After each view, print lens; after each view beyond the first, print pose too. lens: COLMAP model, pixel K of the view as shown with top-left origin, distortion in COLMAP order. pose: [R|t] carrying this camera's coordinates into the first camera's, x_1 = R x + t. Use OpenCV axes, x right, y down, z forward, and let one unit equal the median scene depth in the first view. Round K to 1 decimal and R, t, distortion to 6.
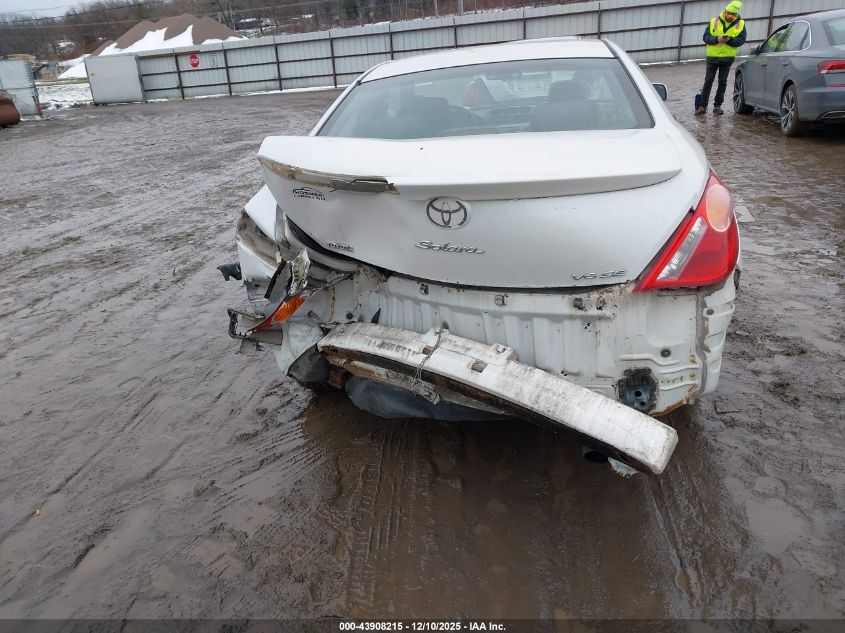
lens RADIAL K [[686.9, 0, 421.9], [0, 686.9, 334.7], [0, 0, 1]] dist [0.143494, -0.252705]
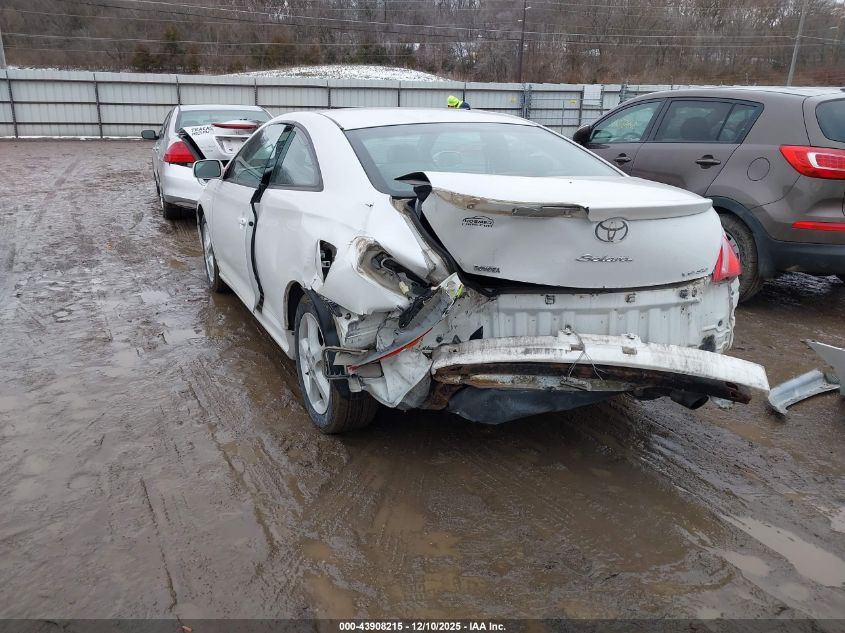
lens RADIAL K [[694.1, 0, 422.1], [0, 694.1, 349.9], [0, 0, 1]] dist [0.012565, 0.005071]
pose [[0.788487, -0.117517, 0.603721, -1.019305], [0.164142, 0.986182, -0.022411, 0.011393], [-0.592745, 0.116767, 0.796881, 0.208891]]
